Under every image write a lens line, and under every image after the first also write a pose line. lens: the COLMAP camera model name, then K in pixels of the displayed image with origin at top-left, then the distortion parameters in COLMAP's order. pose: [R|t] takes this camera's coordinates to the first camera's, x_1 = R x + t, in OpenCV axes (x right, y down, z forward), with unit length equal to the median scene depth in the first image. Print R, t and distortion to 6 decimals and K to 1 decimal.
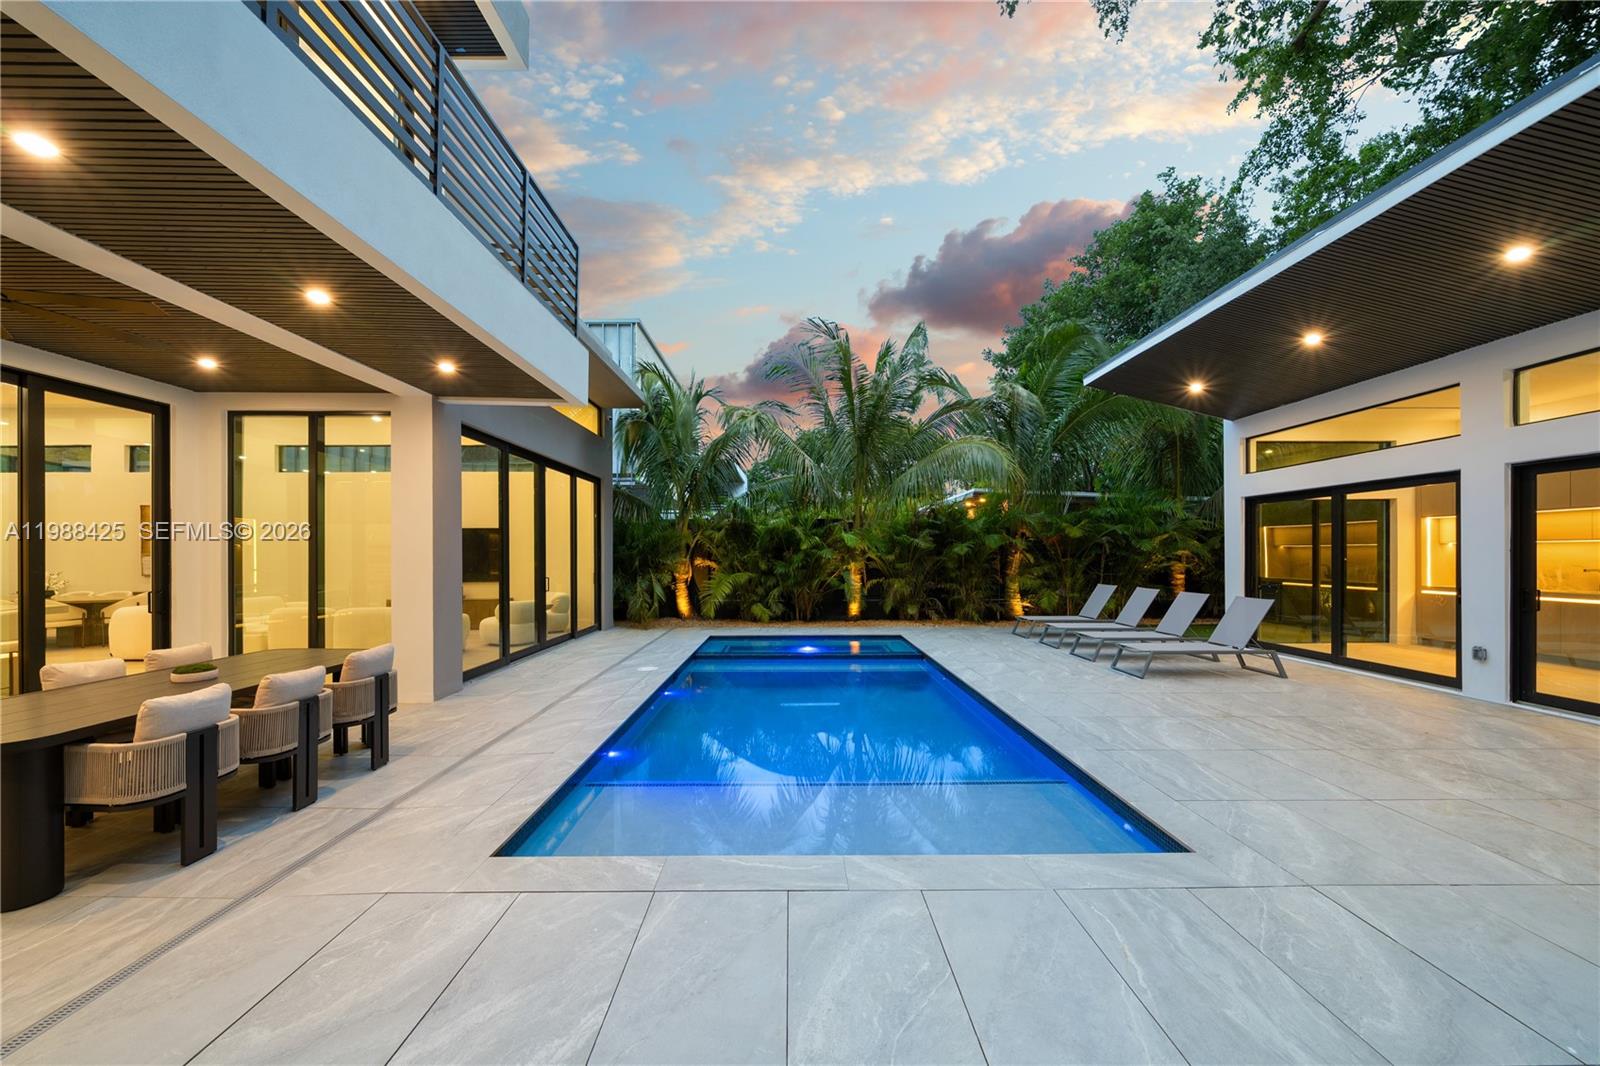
lens RADIAL K [[565.3, 0, 792.3], [0, 565.3, 555.5], [0, 0, 1]] dist [-0.003497, -0.000351]
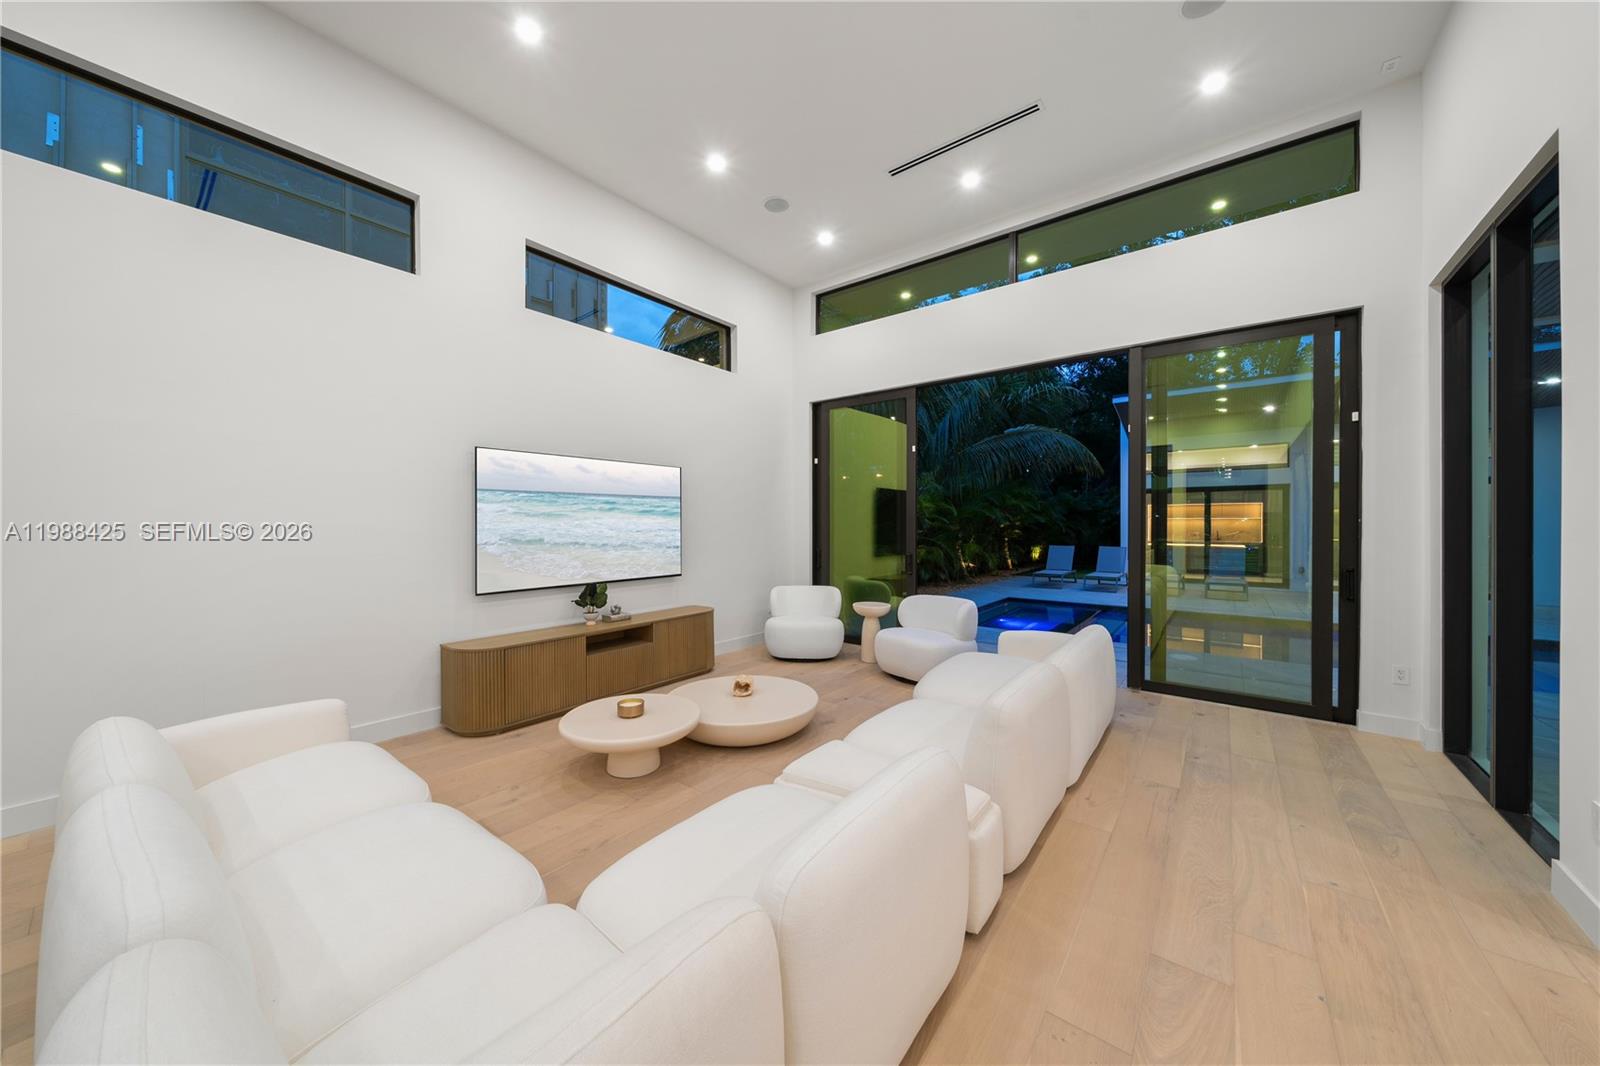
lens RADIAL K [[542.1, 0, 795.0], [0, 542.1, 529.2], [0, 0, 1]] dist [-0.001363, -0.000256]
pose [[0.624905, -0.001041, 0.780700, -1.047005], [-0.001388, 0.999996, 0.002444, 0.009609], [-0.780700, -0.002611, 0.624901, 0.790858]]
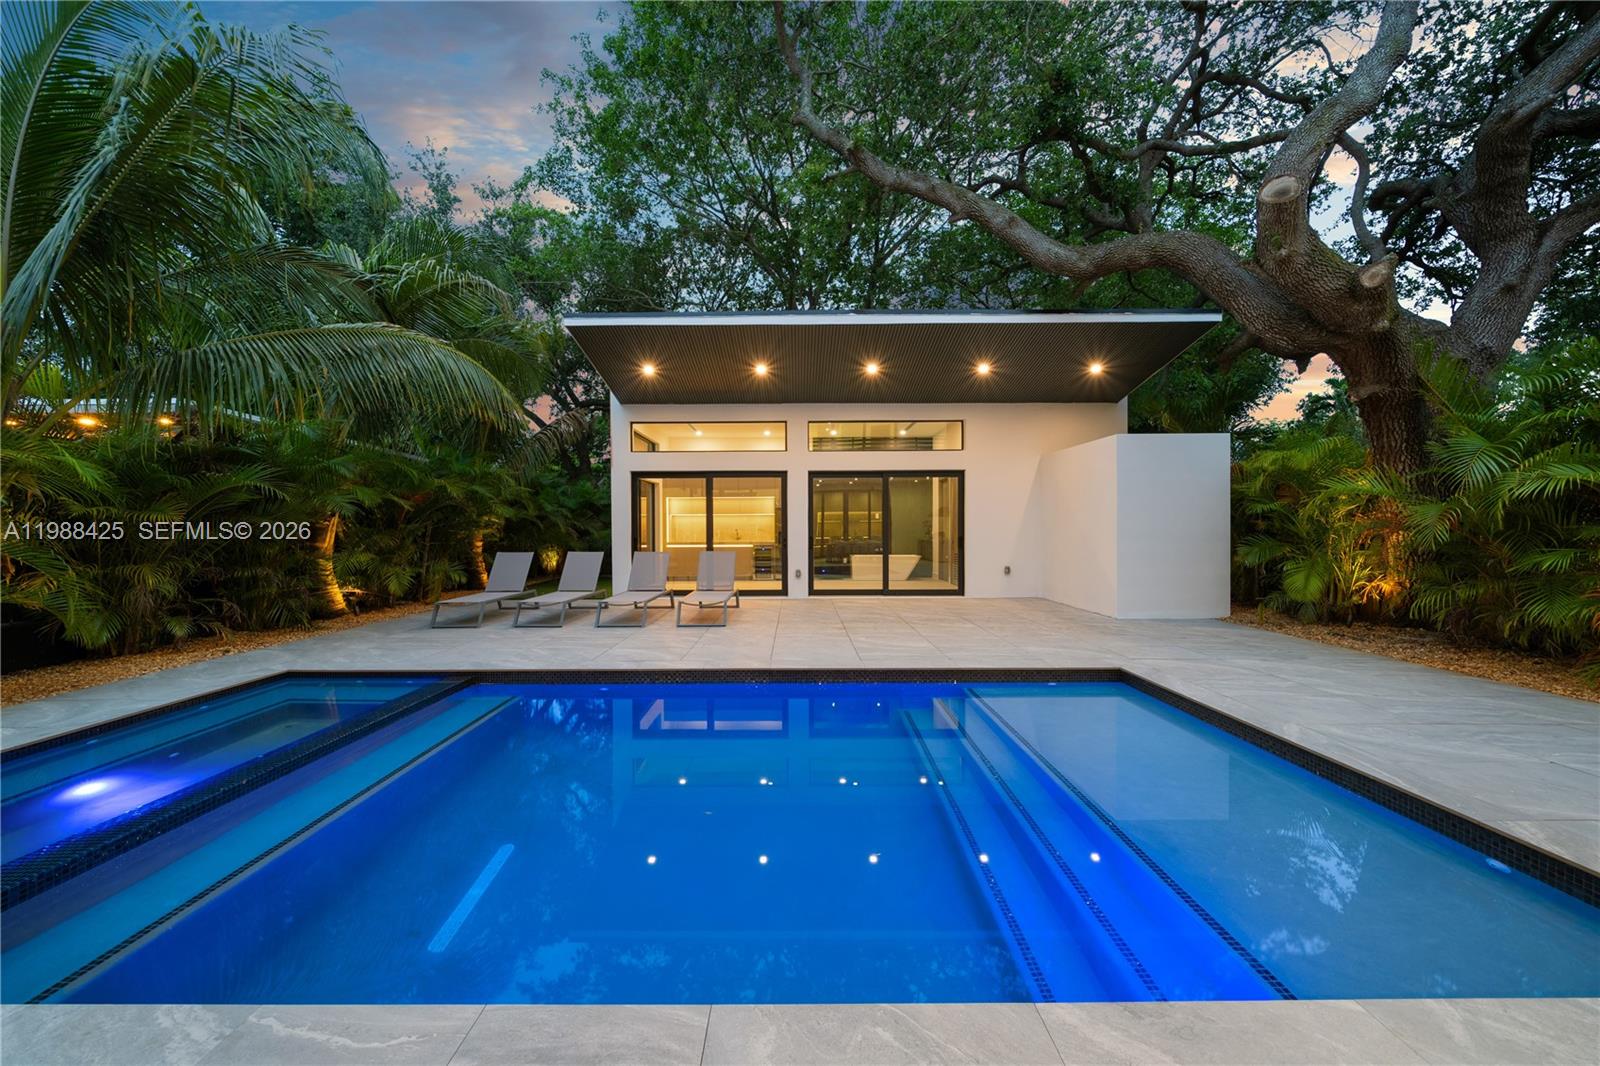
lens RADIAL K [[542.1, 0, 795.0], [0, 542.1, 529.2], [0, 0, 1]] dist [-0.001363, -0.000256]
pose [[0.004247, -0.000452, 0.999991, -0.339168], [0.004504, 0.999990, 0.000433, 0.020016], [-0.999981, 0.004502, 0.004249, 0.649970]]
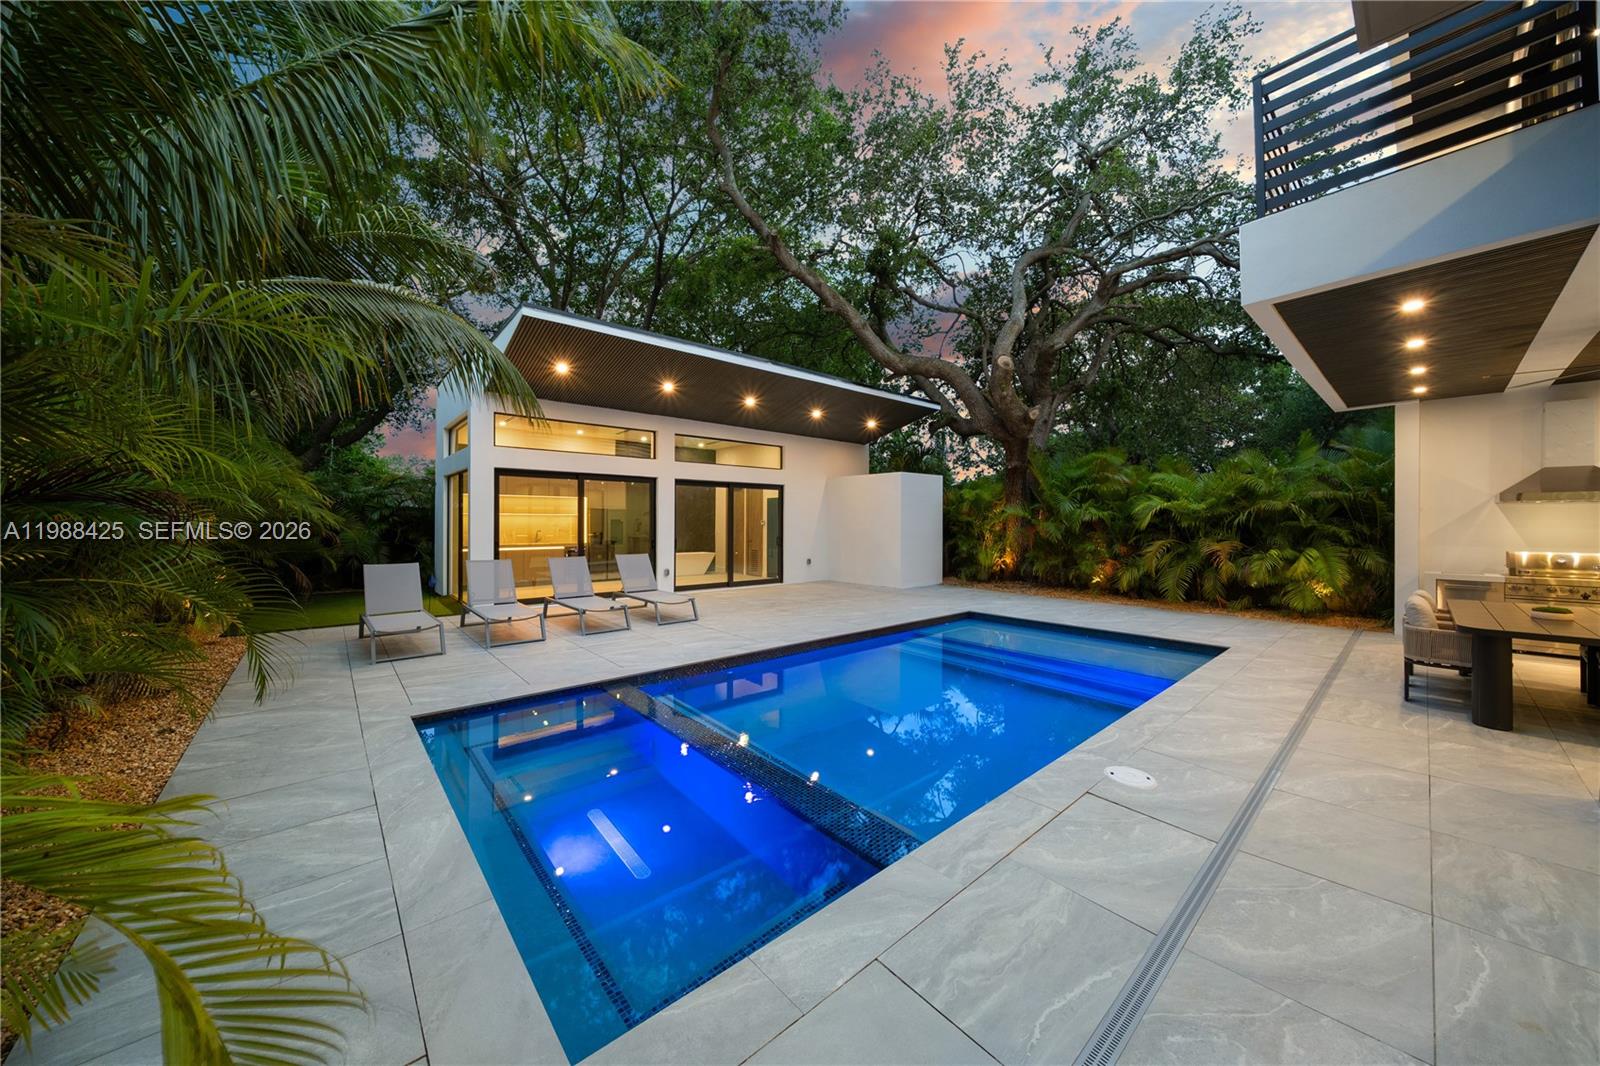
lens RADIAL K [[550.0, 0, 794.3], [0, 550.0, 516.9], [0, 0, 1]] dist [-0.001041, -0.000131]
pose [[-0.653745, 0.007307, 0.756680, -0.346690], [-0.000219, 0.999952, -0.009845, -0.000931], [-0.756715, -0.006602, -0.653712, 1.250524]]
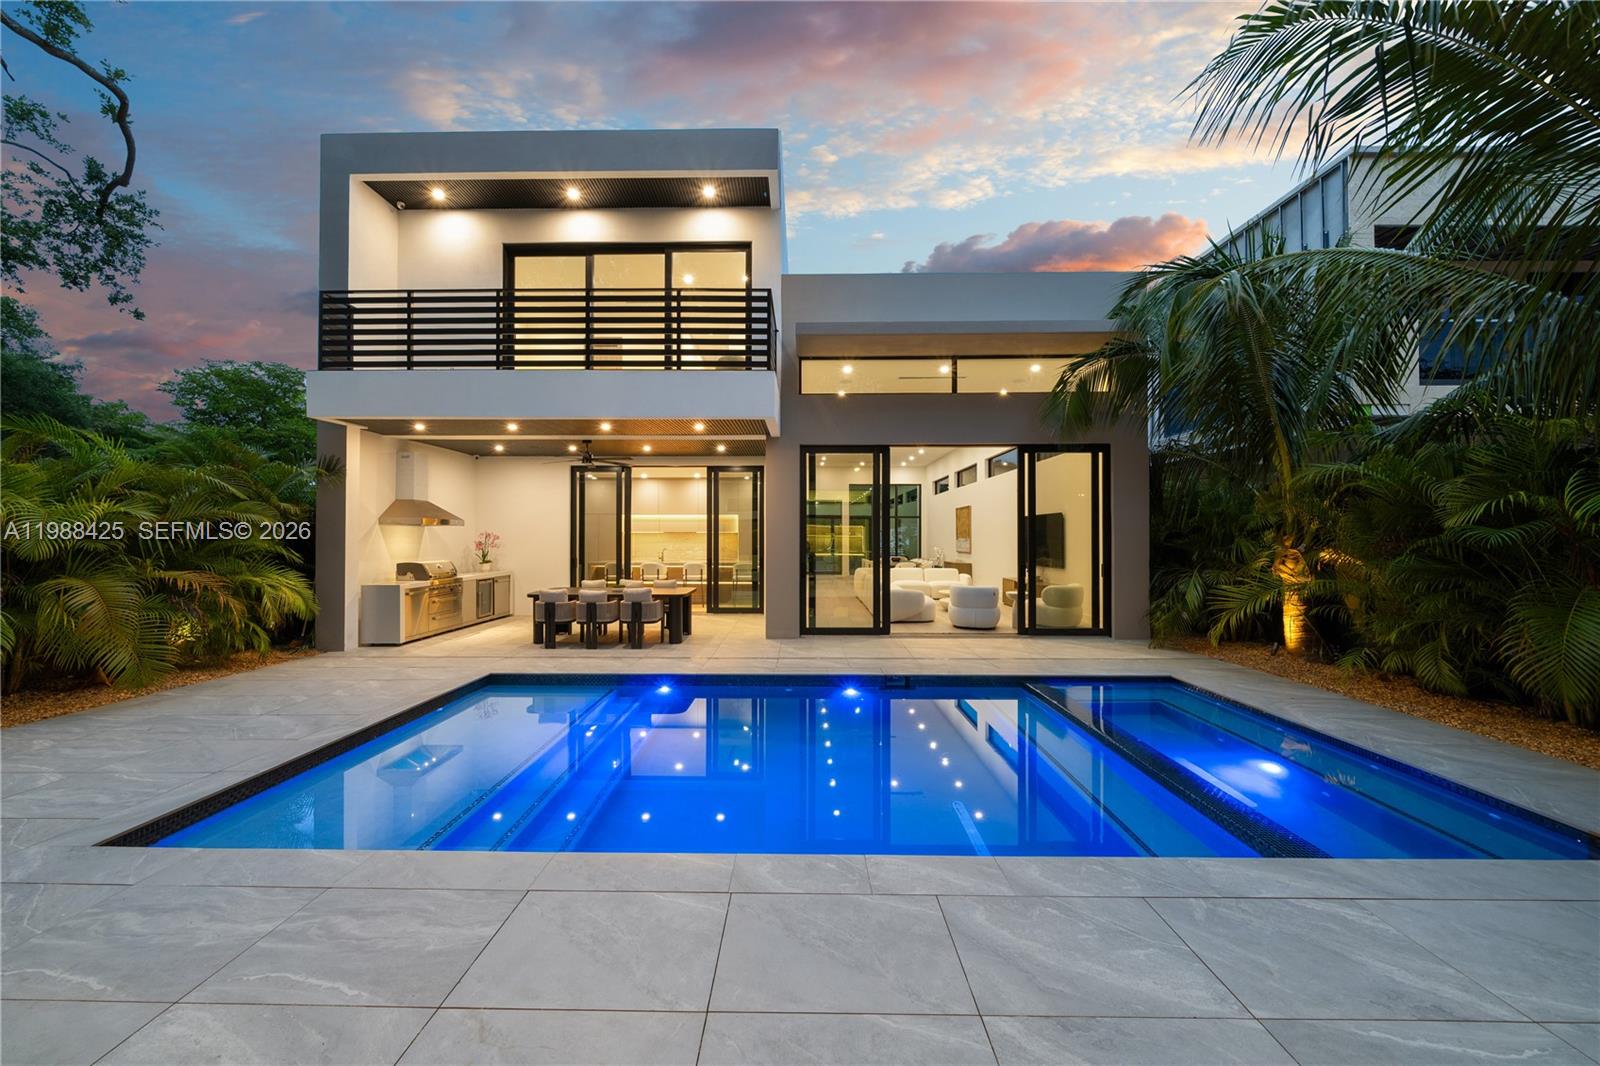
lens RADIAL K [[544.0, 0, 796.2], [0, 544.0, 534.5], [0, 0, 1]] dist [-0.003068, -0.000115]
pose [[-0.012466, -0.002257, -0.999920, 0.527882], [-0.003582, 0.999991, -0.002213, -0.009757], [0.999916, 0.003554, -0.012474, 0.718185]]
